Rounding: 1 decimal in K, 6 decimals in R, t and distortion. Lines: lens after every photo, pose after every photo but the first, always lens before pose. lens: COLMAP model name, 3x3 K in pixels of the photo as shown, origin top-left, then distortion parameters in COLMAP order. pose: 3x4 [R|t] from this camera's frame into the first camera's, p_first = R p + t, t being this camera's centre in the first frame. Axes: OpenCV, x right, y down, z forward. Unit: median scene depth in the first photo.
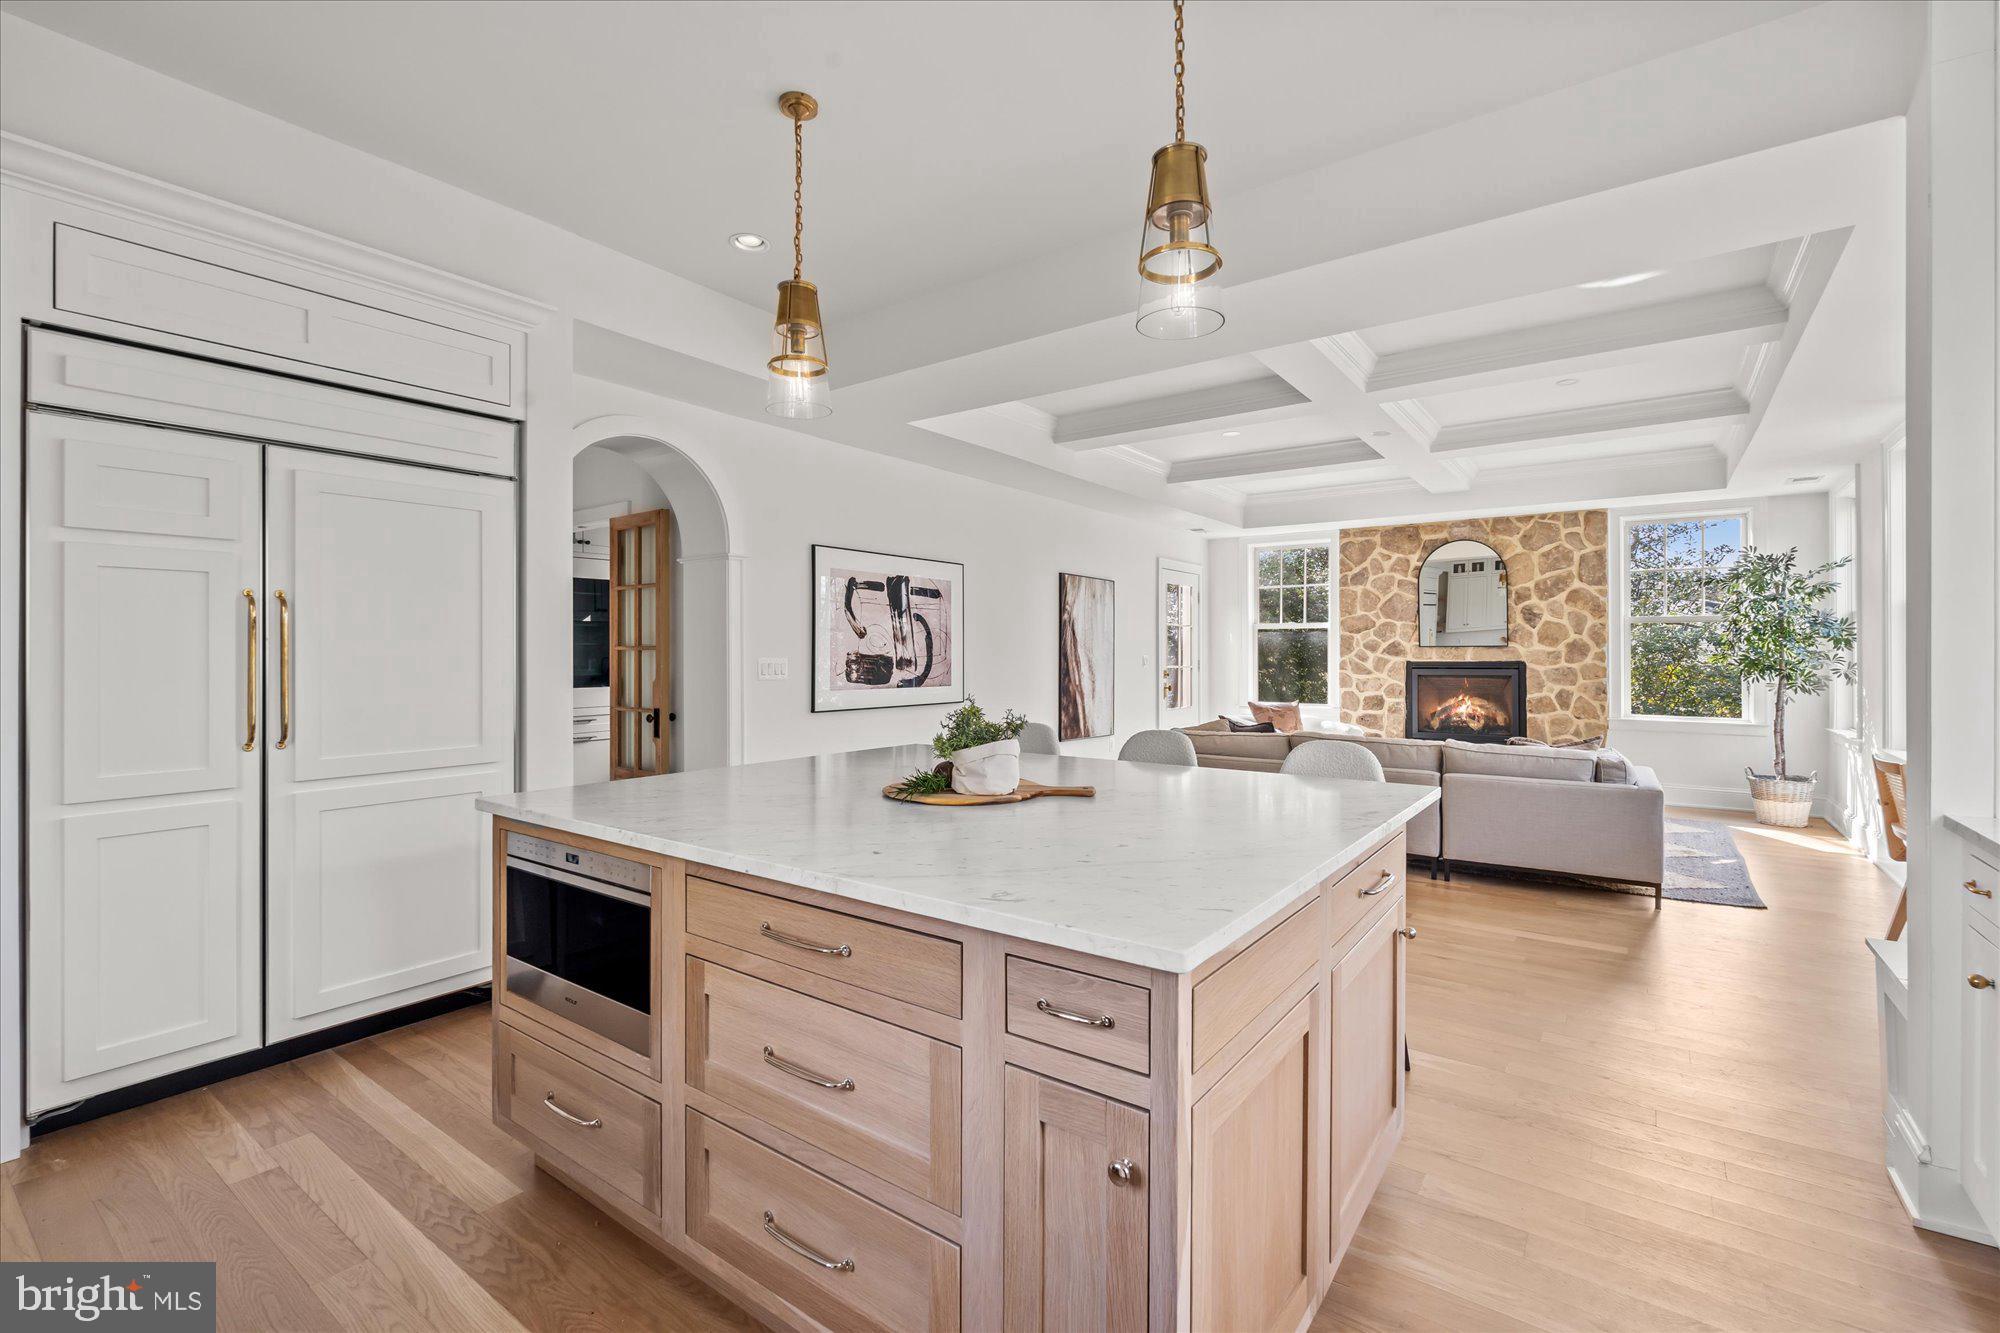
lens RADIAL K [[887.2, 0, 990.3], [0, 887.2, 658.1], [0, 0, 1]] dist [-0.001529, 0.000330]
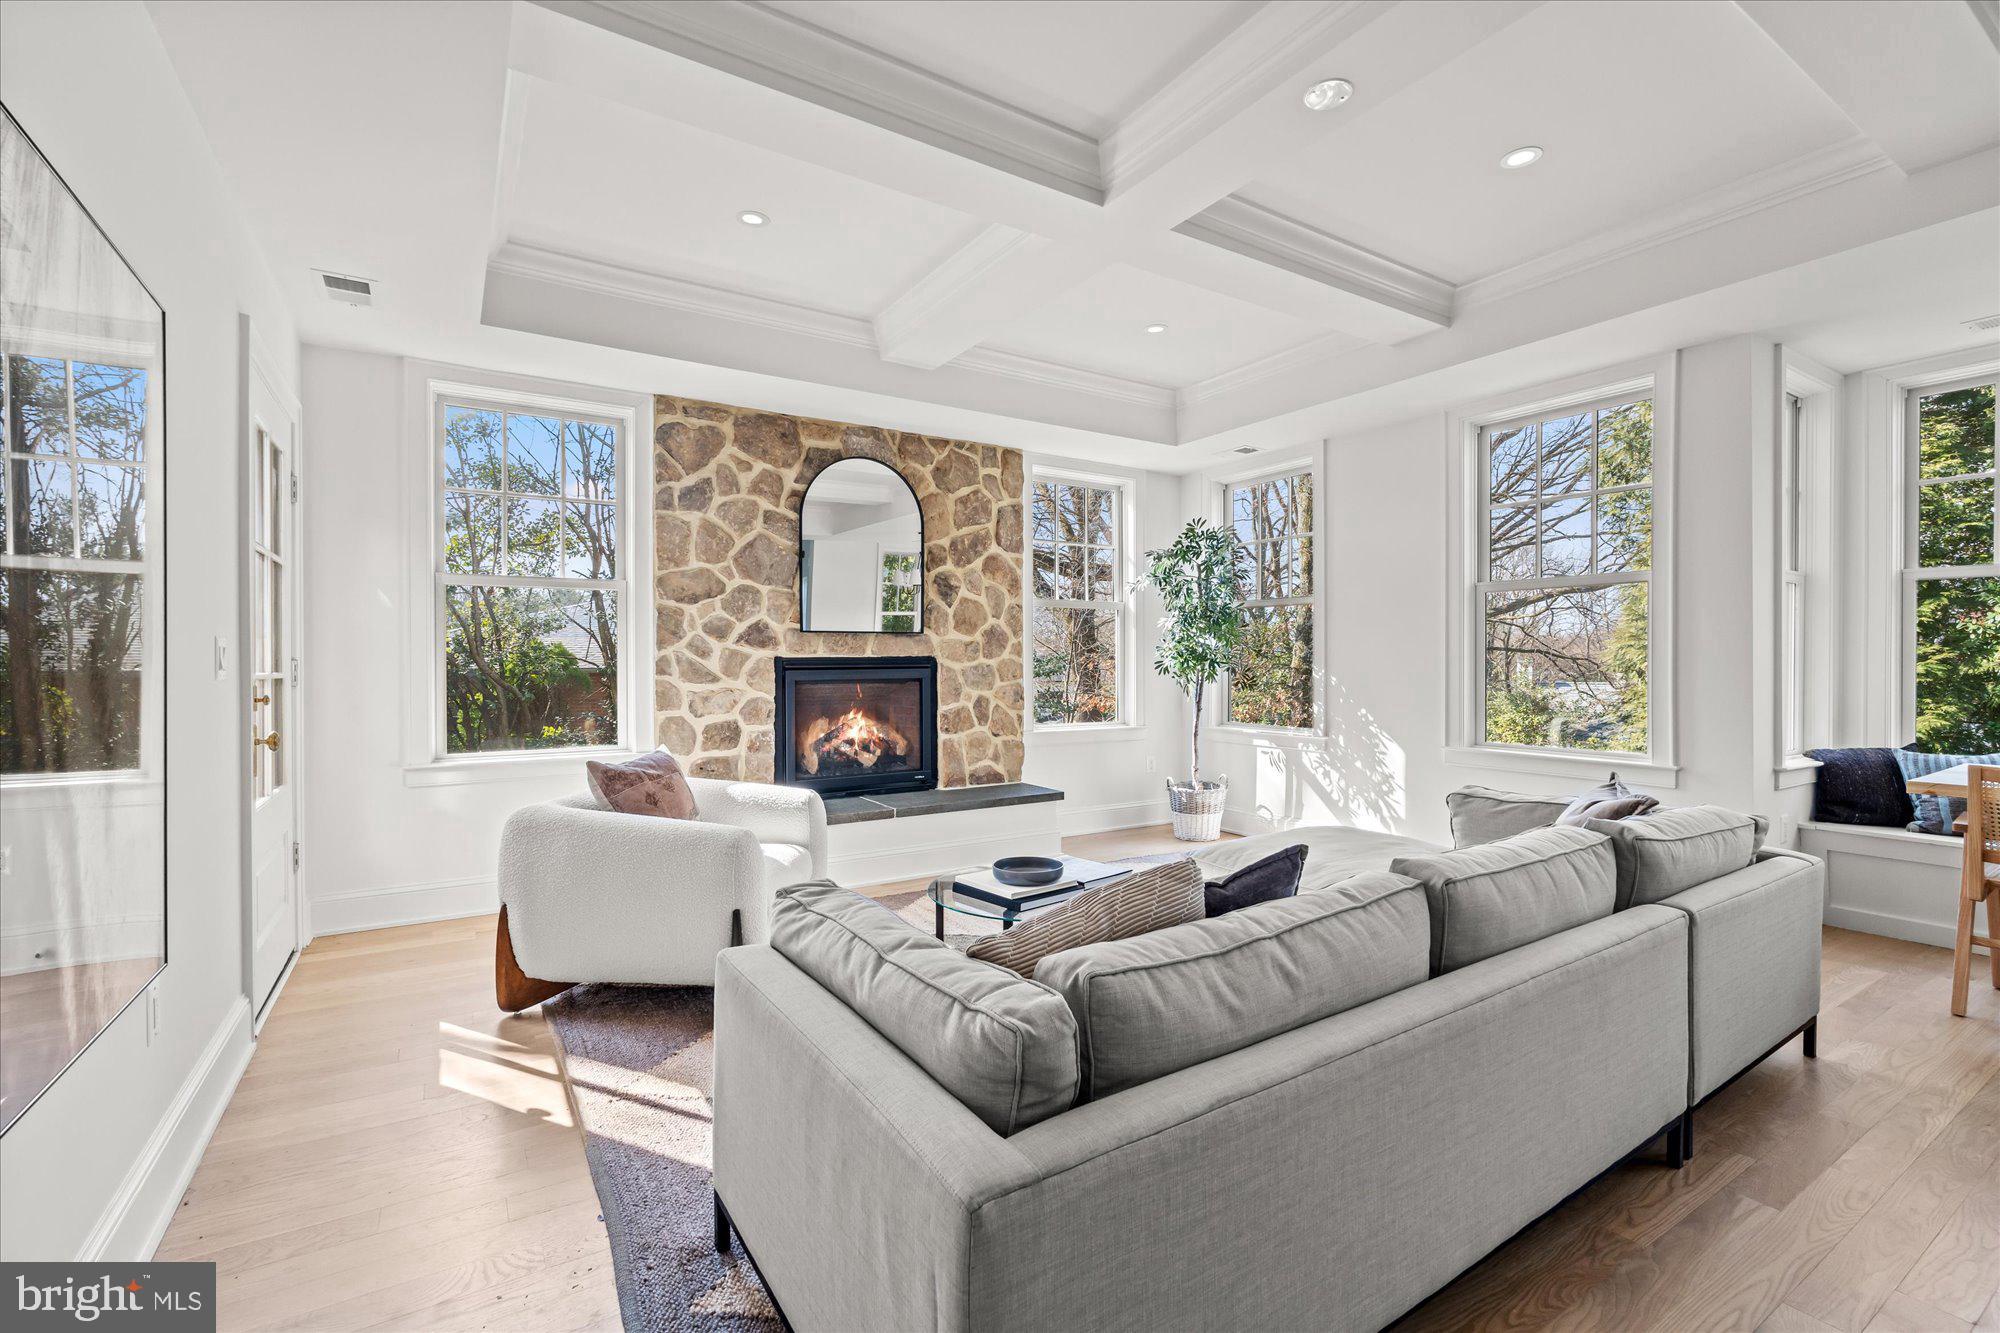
lens RADIAL K [[887.2, 0, 1003.0], [0, 887.2, 659.6], [0, 0, 1]] dist [-0.001529, 0.000330]
pose [[0.352323, -0.005312, 0.935863, -0.002802], [0.003102, 0.999985, 0.004508, 0.001465], [-0.935873, 0.001315, 0.352335, 0.320296]]
